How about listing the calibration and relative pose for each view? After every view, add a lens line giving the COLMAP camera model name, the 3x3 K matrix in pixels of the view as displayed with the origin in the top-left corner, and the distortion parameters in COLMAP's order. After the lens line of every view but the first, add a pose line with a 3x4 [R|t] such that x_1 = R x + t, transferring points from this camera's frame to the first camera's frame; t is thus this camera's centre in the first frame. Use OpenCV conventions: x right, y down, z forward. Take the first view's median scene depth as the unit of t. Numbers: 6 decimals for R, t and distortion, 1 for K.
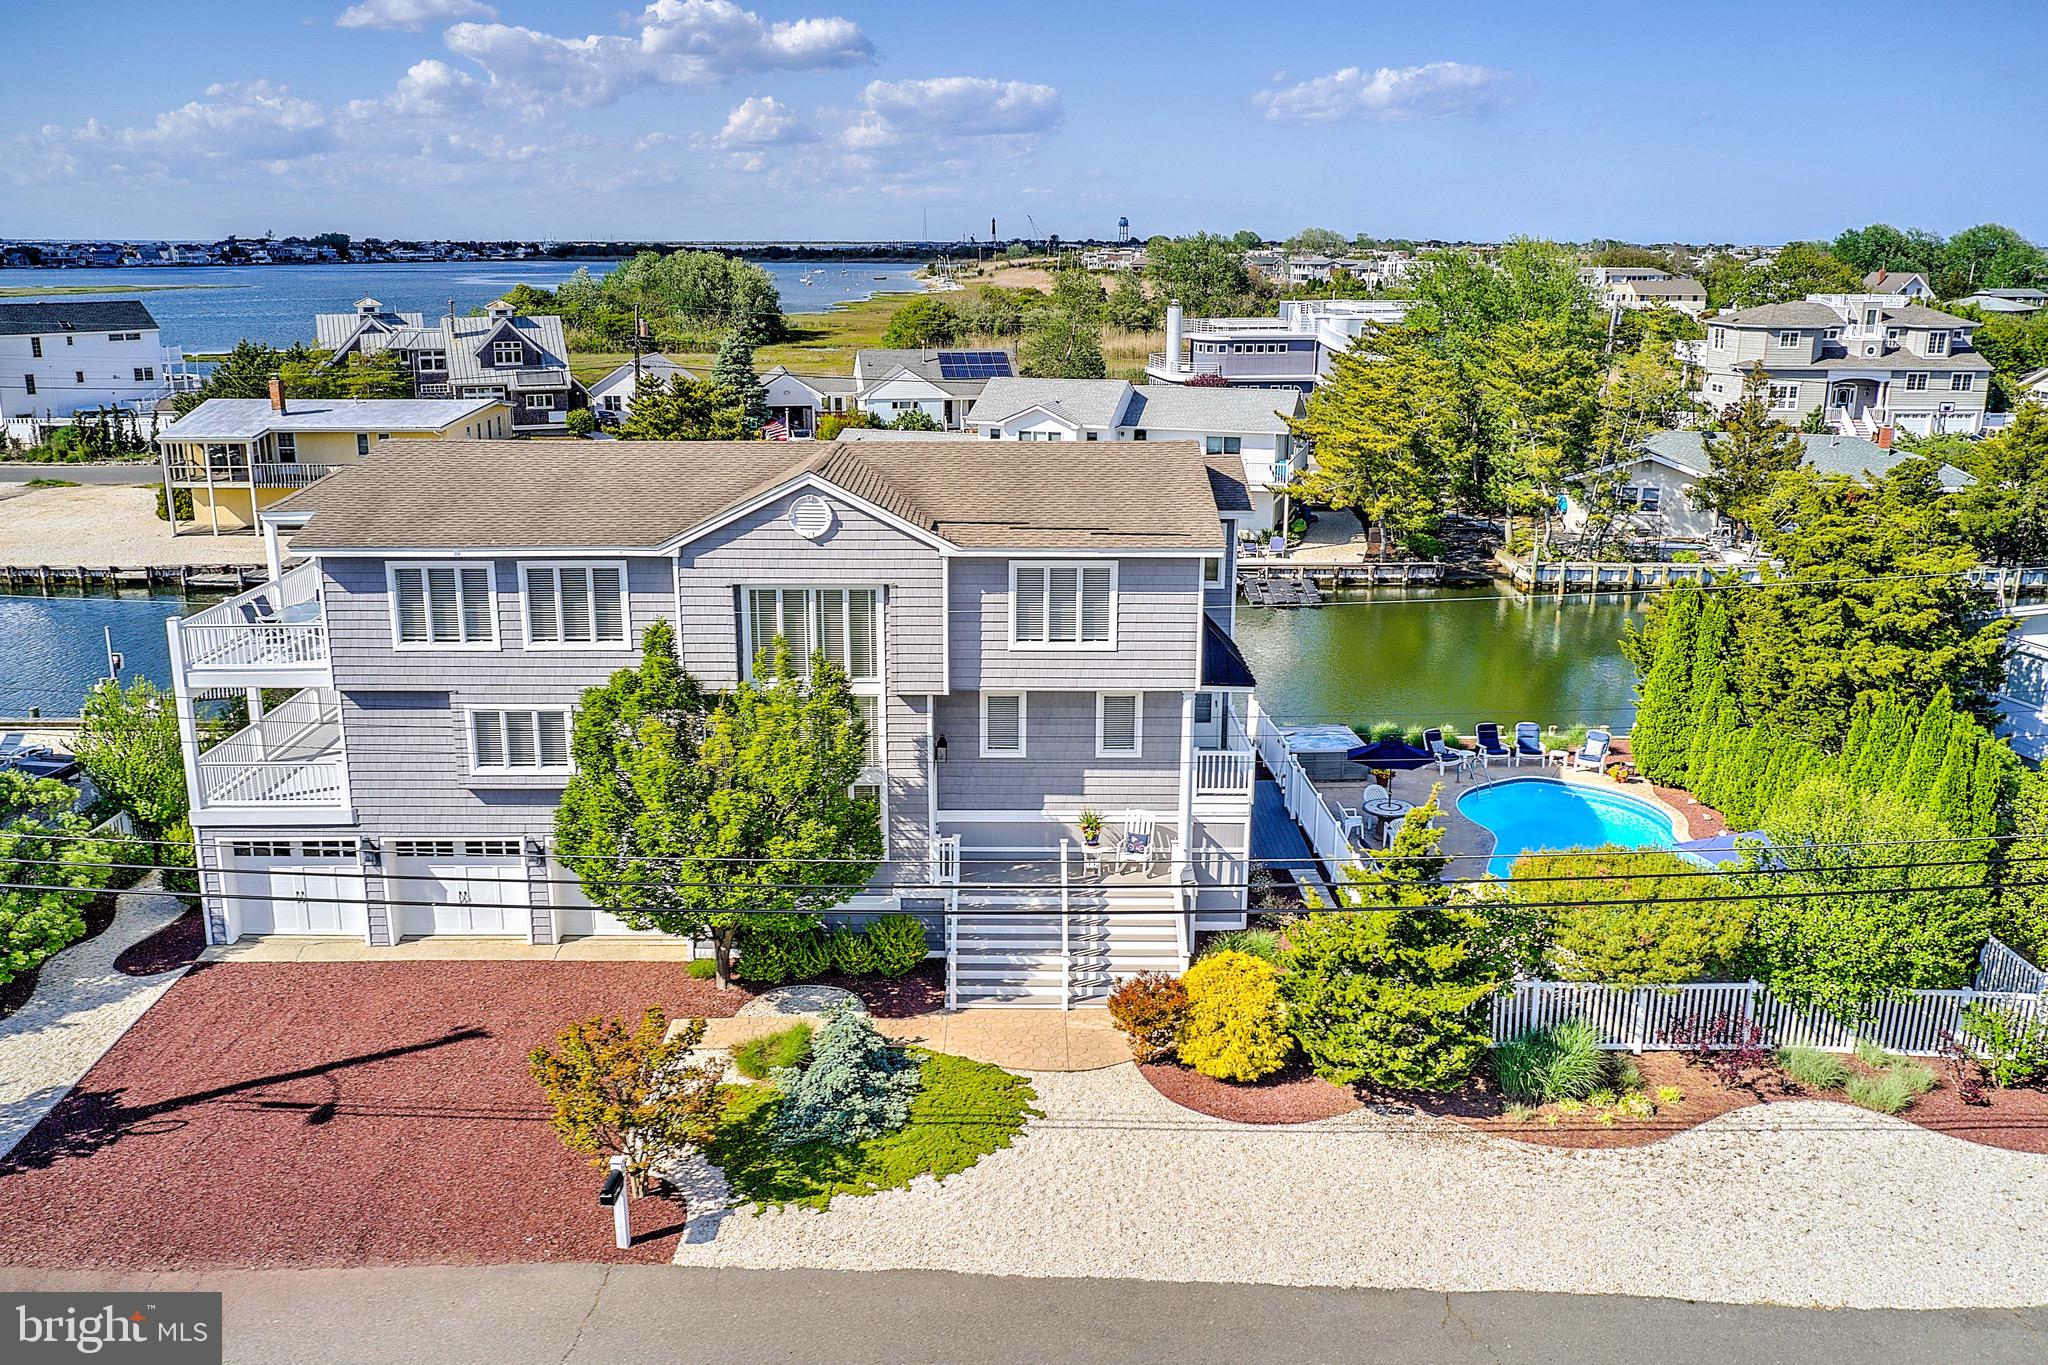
lens RADIAL K [[1640.6, 0, 1019.5], [0, 1640.6, 662.0], [0, 0, 1]] dist [-0.010242, 0.002096]
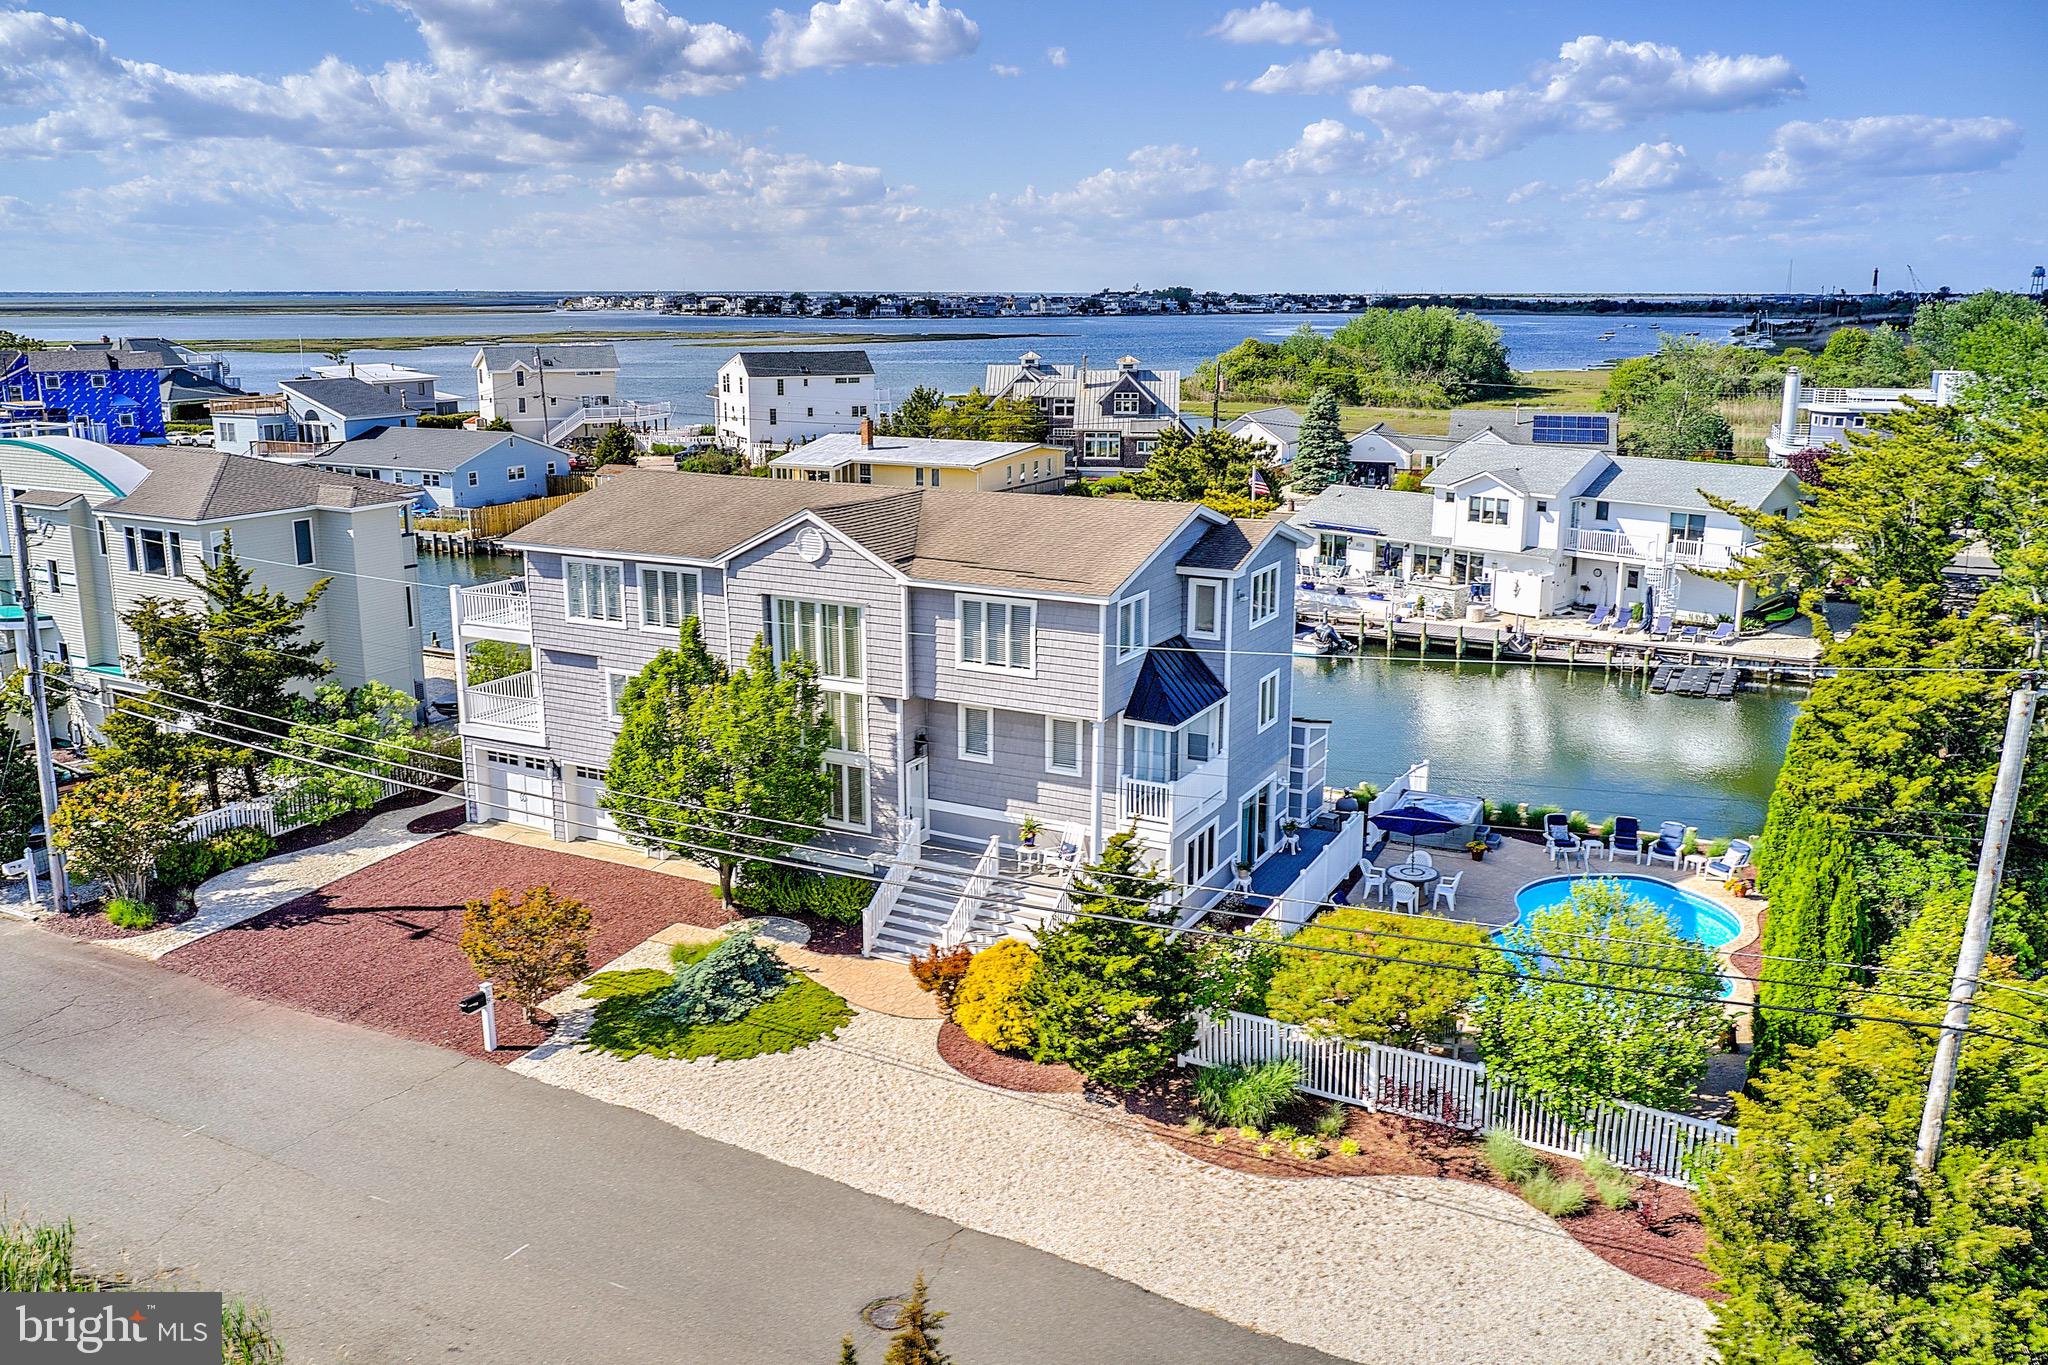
lens RADIAL K [[1640.6, 0, 1019.5], [0, 1640.6, 662.0], [0, 0, 1]] dist [-0.010242, 0.002096]
pose [[0.881452, 0.101240, -0.461295, 0.585060], [-0.115063, 0.993356, -0.001854, -0.014925], [0.458043, 0.054712, 0.887245, -0.035271]]
